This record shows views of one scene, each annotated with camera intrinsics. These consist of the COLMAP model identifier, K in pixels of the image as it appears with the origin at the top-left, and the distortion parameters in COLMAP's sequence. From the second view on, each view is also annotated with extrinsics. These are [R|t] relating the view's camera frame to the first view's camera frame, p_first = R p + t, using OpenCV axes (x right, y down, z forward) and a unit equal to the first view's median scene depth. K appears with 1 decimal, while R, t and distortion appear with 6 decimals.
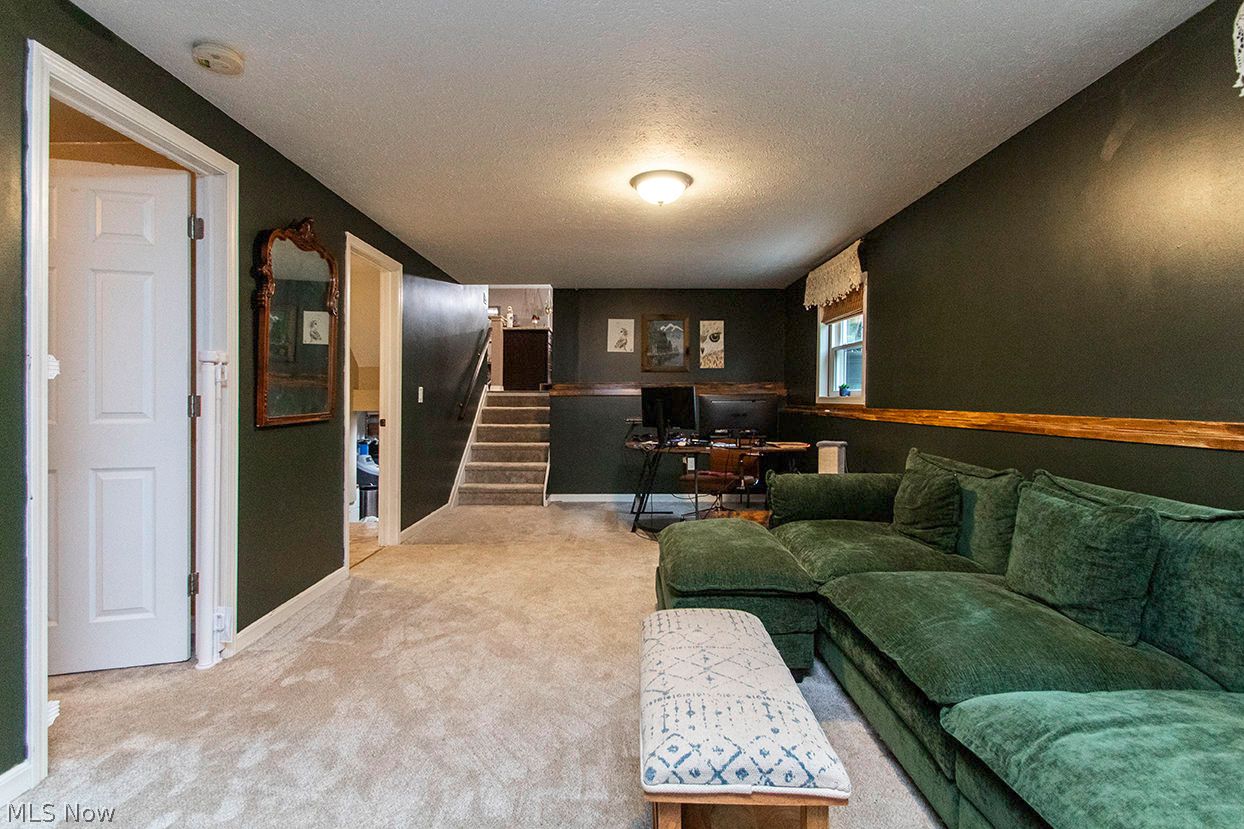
lens RADIAL K [[584.6, 0, 626.8], [0, 584.6, 403.3], [0, 0, 1]] dist [-0.004161, -0.000673]
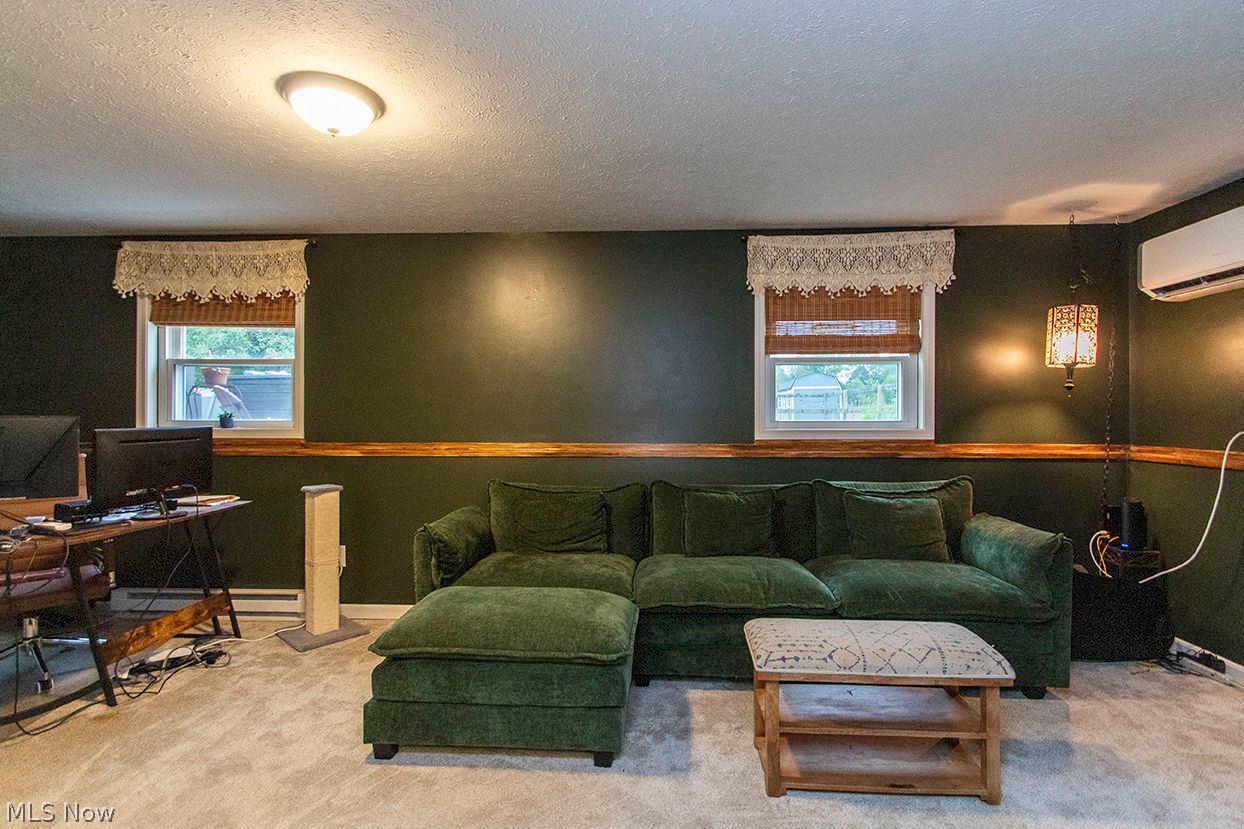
lens RADIAL K [[597.7, 0, 615.0], [0, 597.7, 424.0], [0, 0, 1]] dist [0.001609, -0.001953]
pose [[0.027342, -0.004445, 0.999616, -0.418363], [0.008342, 0.999956, 0.004218, -0.018660], [-0.999591, 0.008224, 0.027378, 0.515053]]
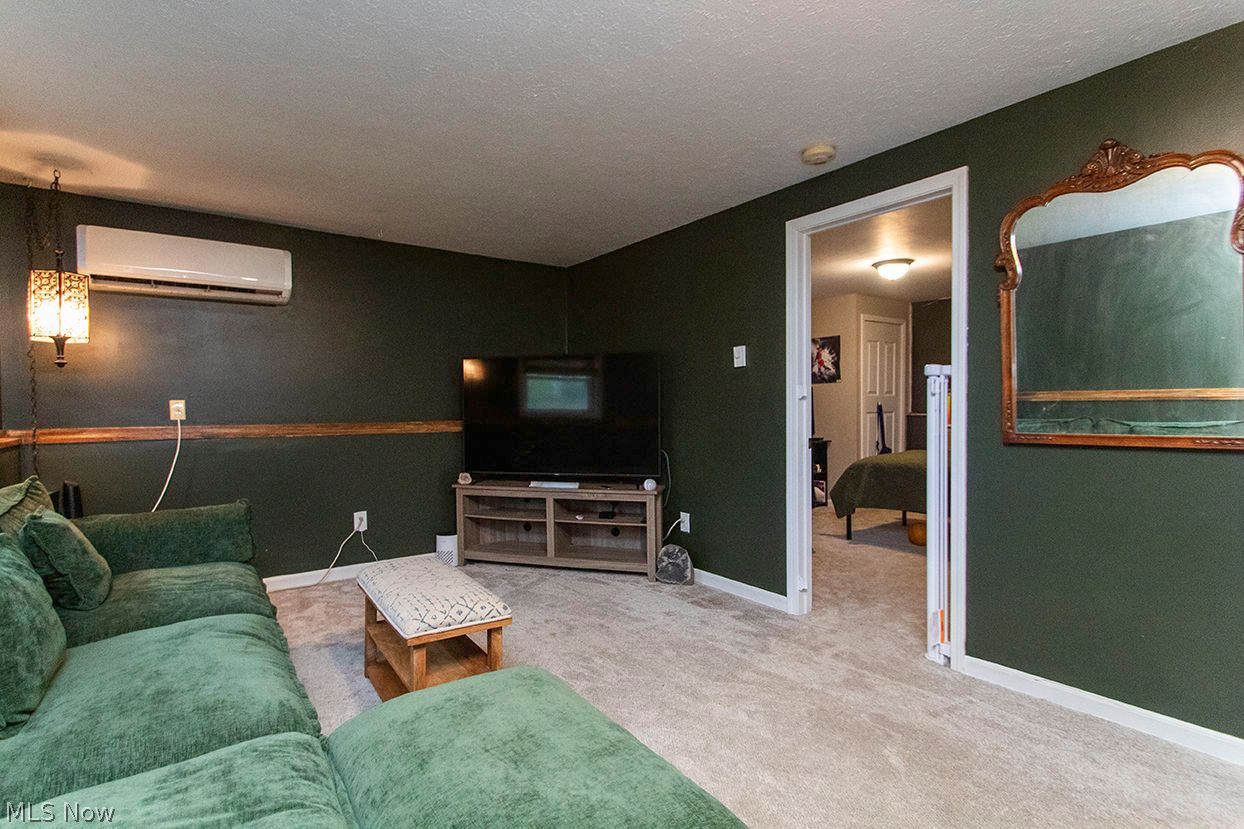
lens RADIAL K [[584.6, 0, 615.5], [0, 584.6, 411.4], [0, 0, 1]] dist [-0.004161, -0.000673]
pose [[-0.796187, 0.012220, -0.604927, 0.218109], [0.000722, 0.999814, 0.019247, -0.015563], [0.605050, 0.014888, -0.796048, 0.843341]]
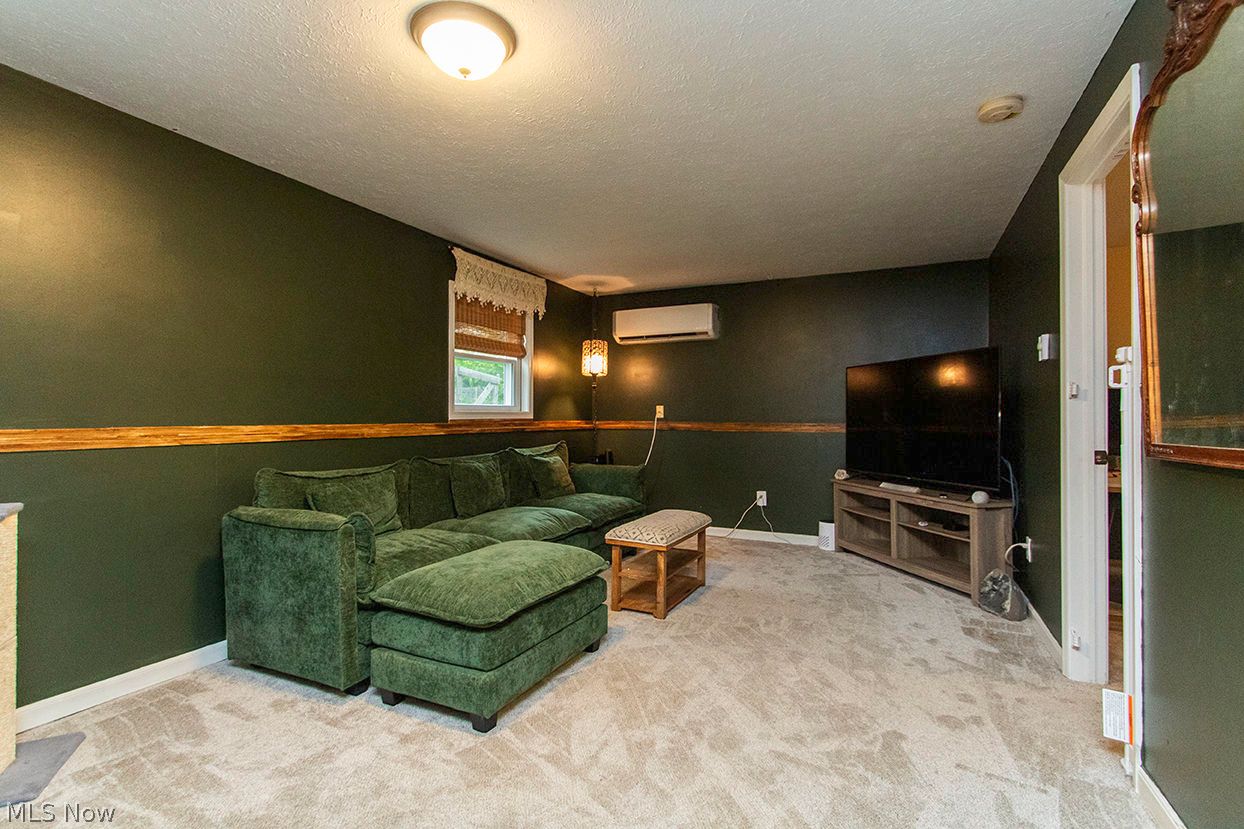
lens RADIAL K [[597.7, 0, 610.5], [0, 597.7, 409.8], [0, 0, 1]] dist [0.001609, -0.001953]
pose [[-0.909215, 0.004041, 0.416307, -0.234461], [0.003523, 0.999992, -0.002014, -0.005006], [-0.416312, -0.000364, -0.909222, 1.104305]]
